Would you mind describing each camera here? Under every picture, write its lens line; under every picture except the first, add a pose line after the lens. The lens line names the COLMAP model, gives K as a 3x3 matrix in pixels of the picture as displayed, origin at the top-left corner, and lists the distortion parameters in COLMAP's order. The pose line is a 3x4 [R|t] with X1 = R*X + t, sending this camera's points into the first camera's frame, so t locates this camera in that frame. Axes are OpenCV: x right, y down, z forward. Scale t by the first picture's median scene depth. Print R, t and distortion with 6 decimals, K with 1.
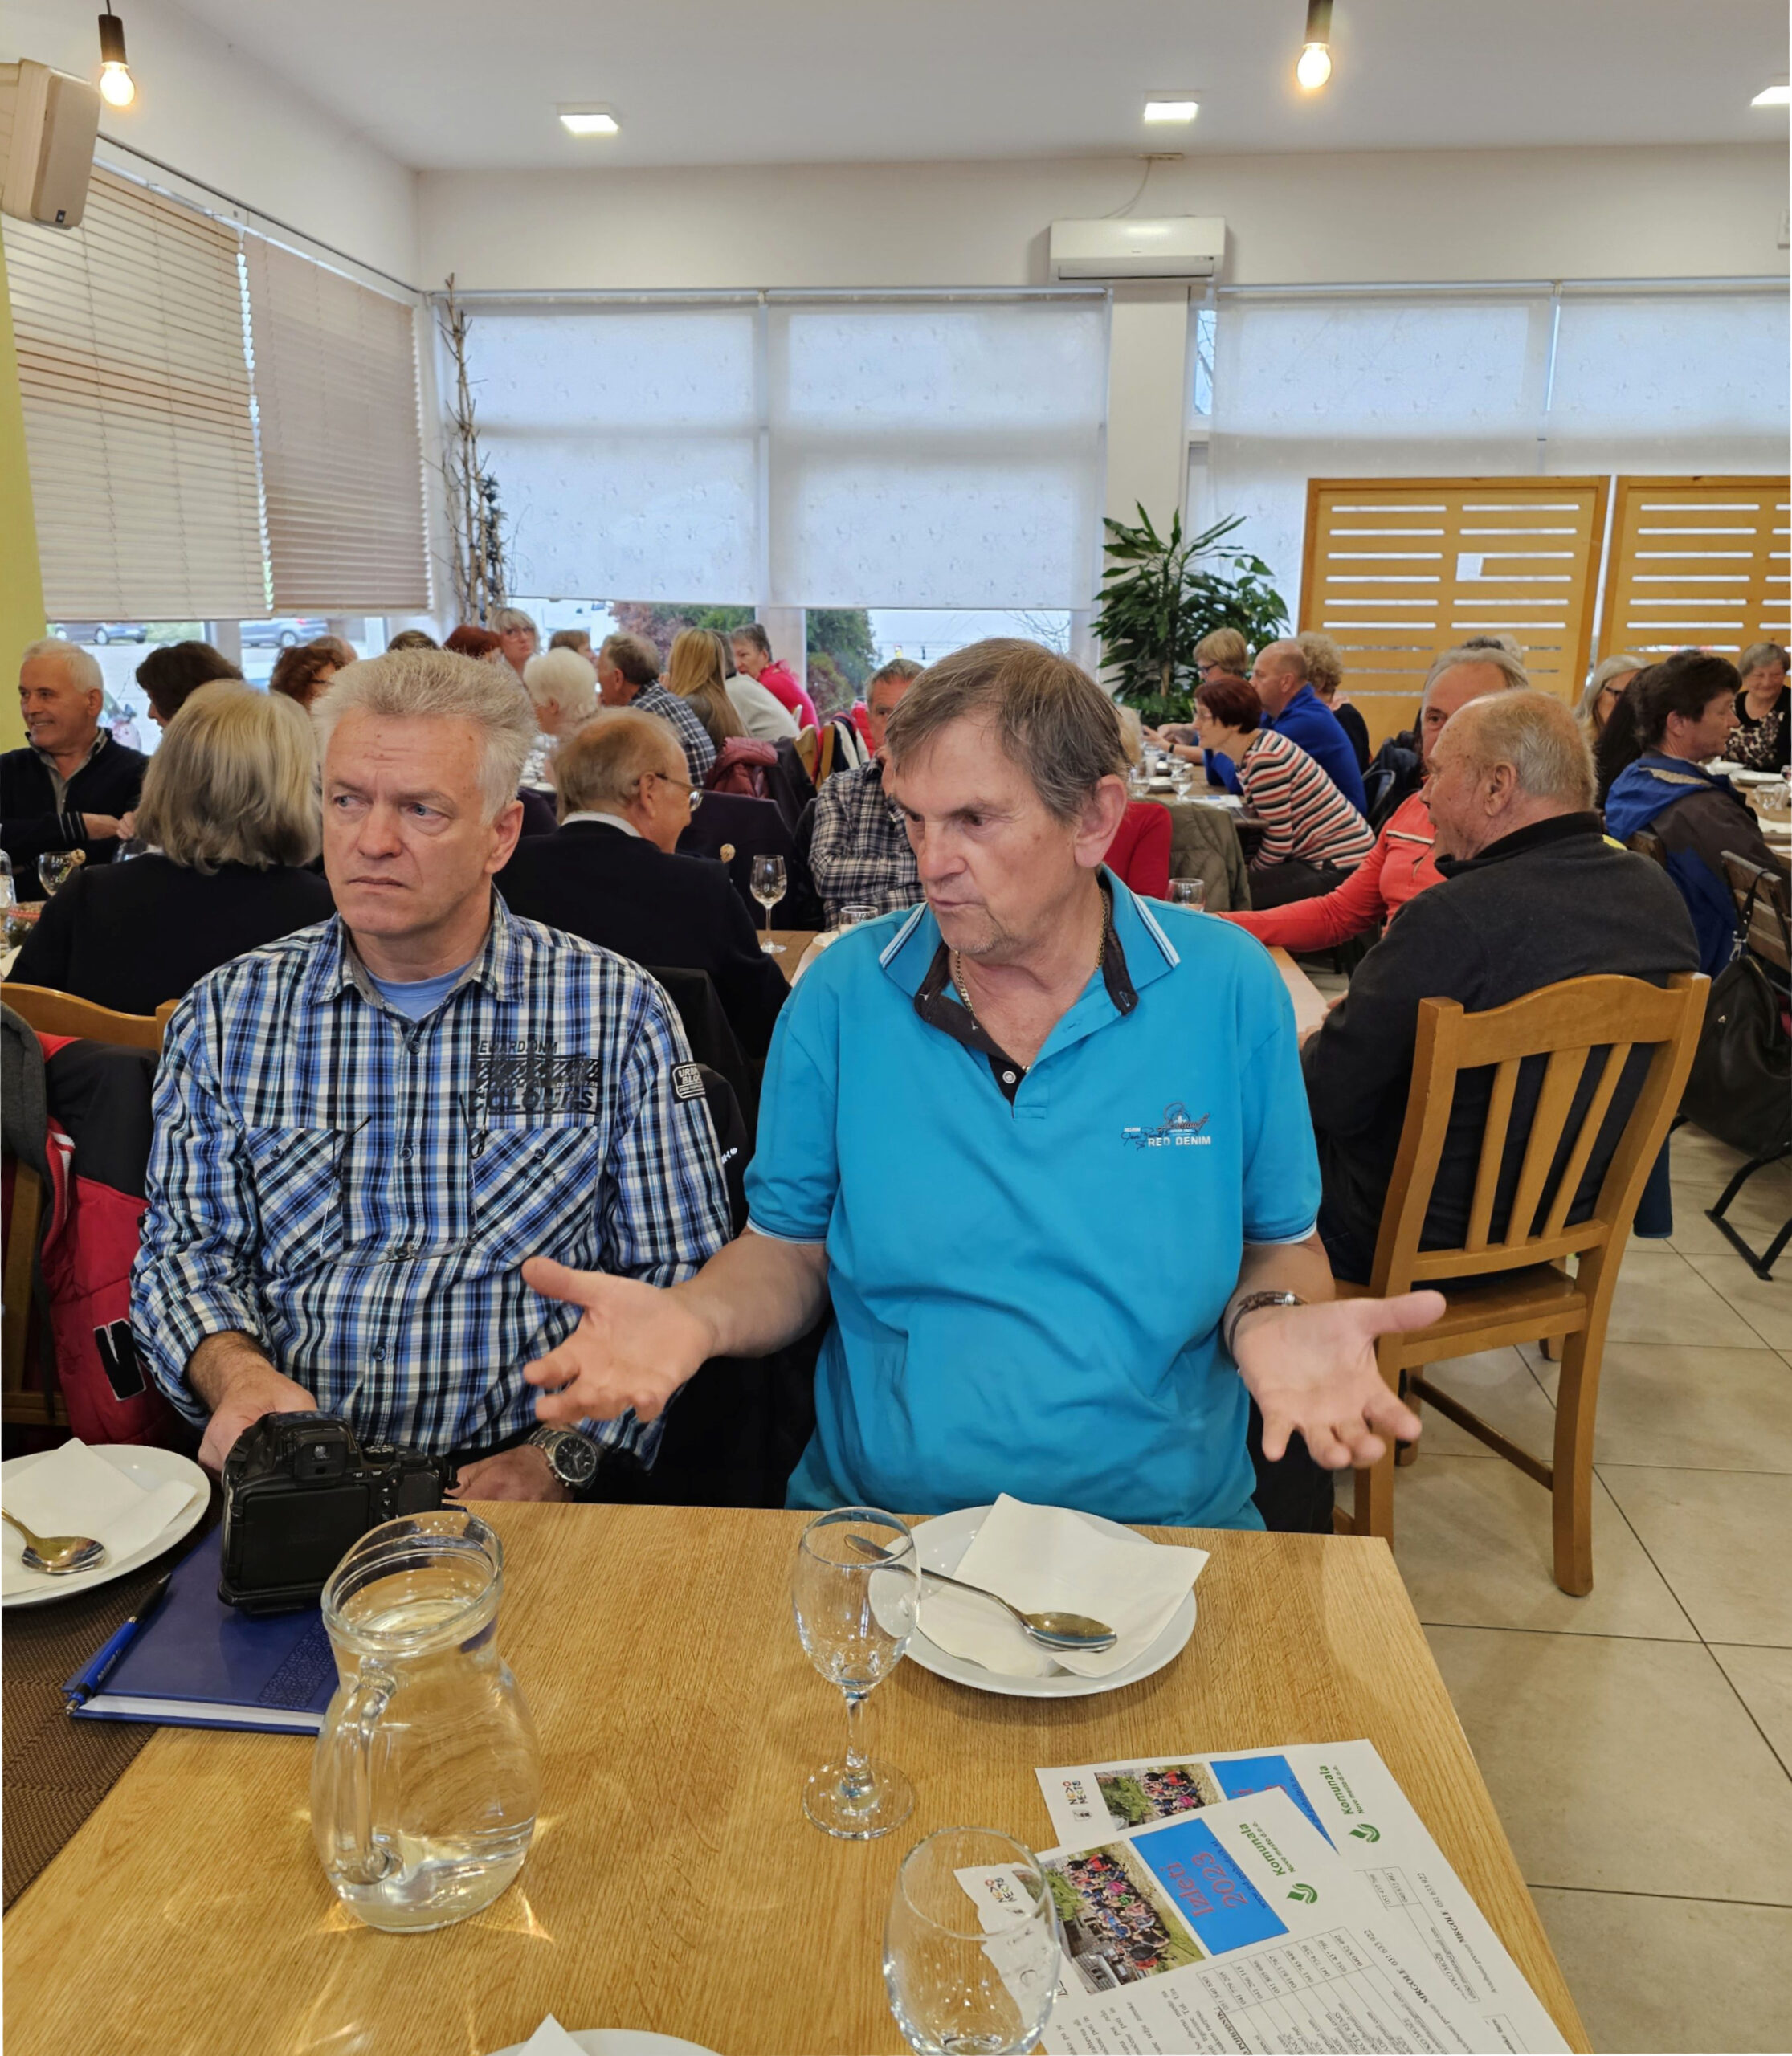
lens RADIAL K [[1623.1, 0, 894.5], [0, 1623.1, 1020.8], [0, 0, 1]] dist [0.016051, -0.000613]
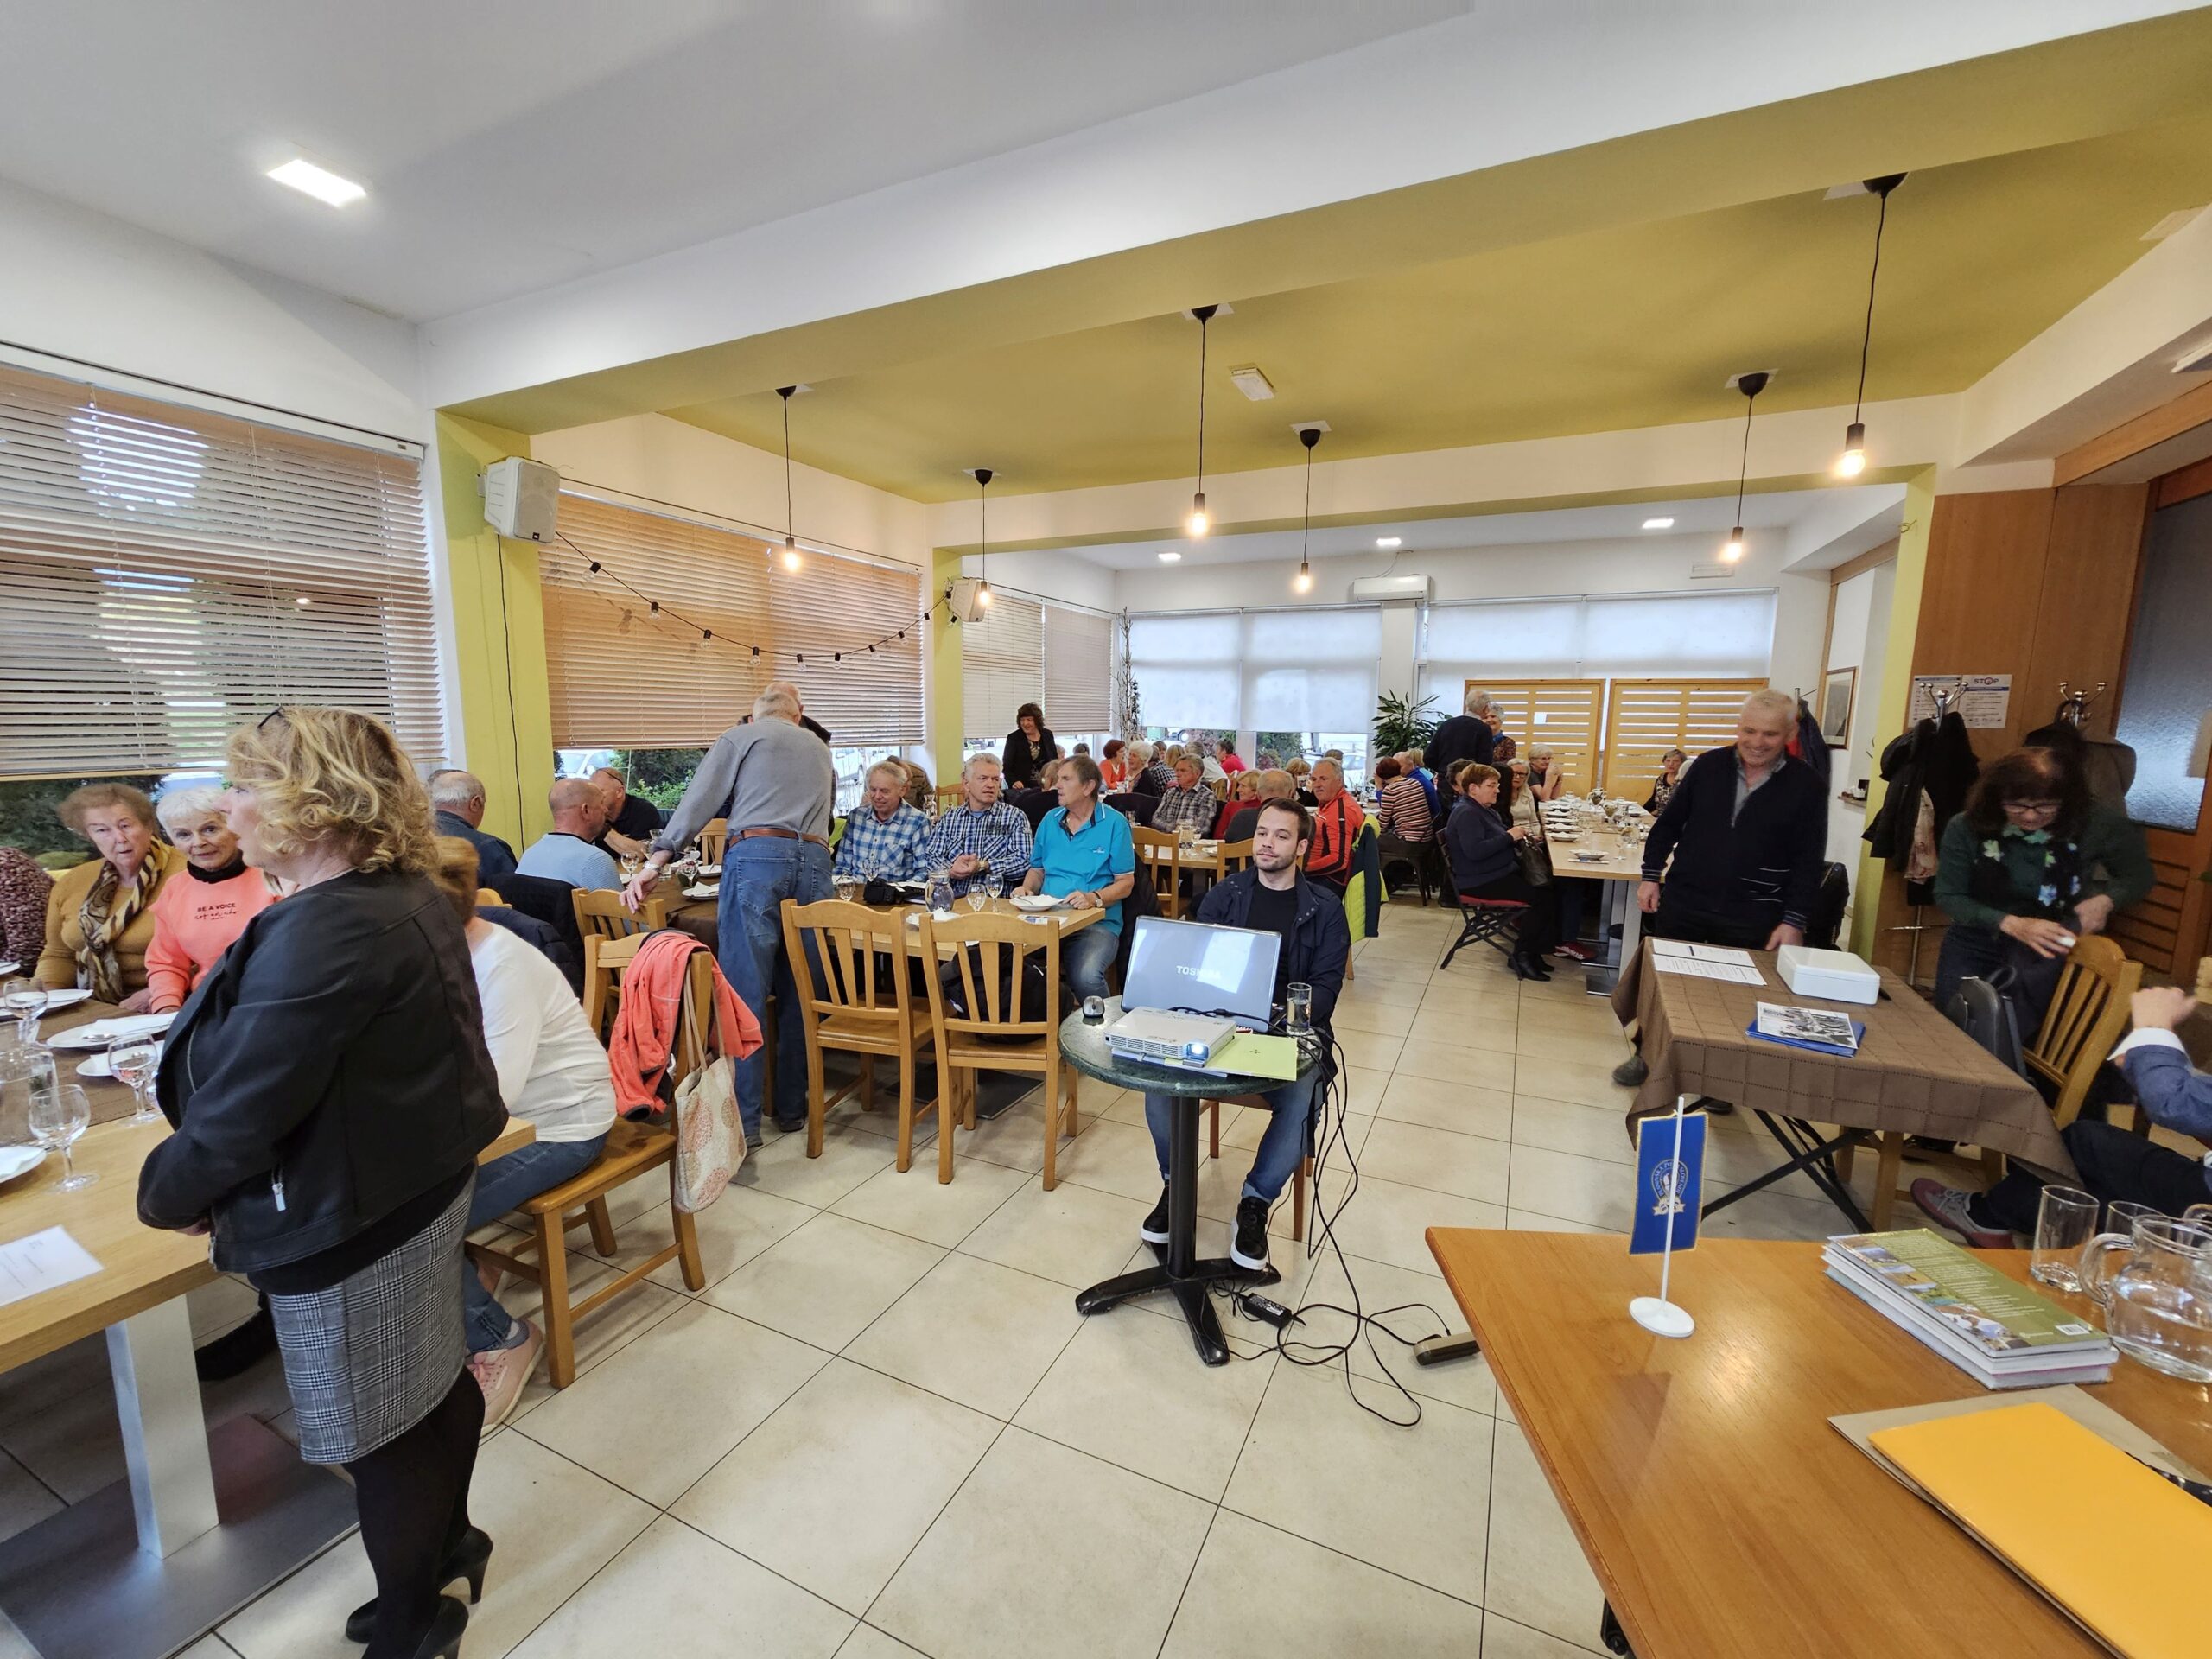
lens RADIAL K [[894.5, 0, 1106.5], [0, 894.5, 839.4], [0, 0, 1]] dist [-0.001392, -0.000090]
pose [[0.939856, 0.049061, -0.338029, 0.211595], [-0.088551, 0.990794, -0.102405, 0.063515], [0.329893, 0.126179, 0.935548, -0.316720]]
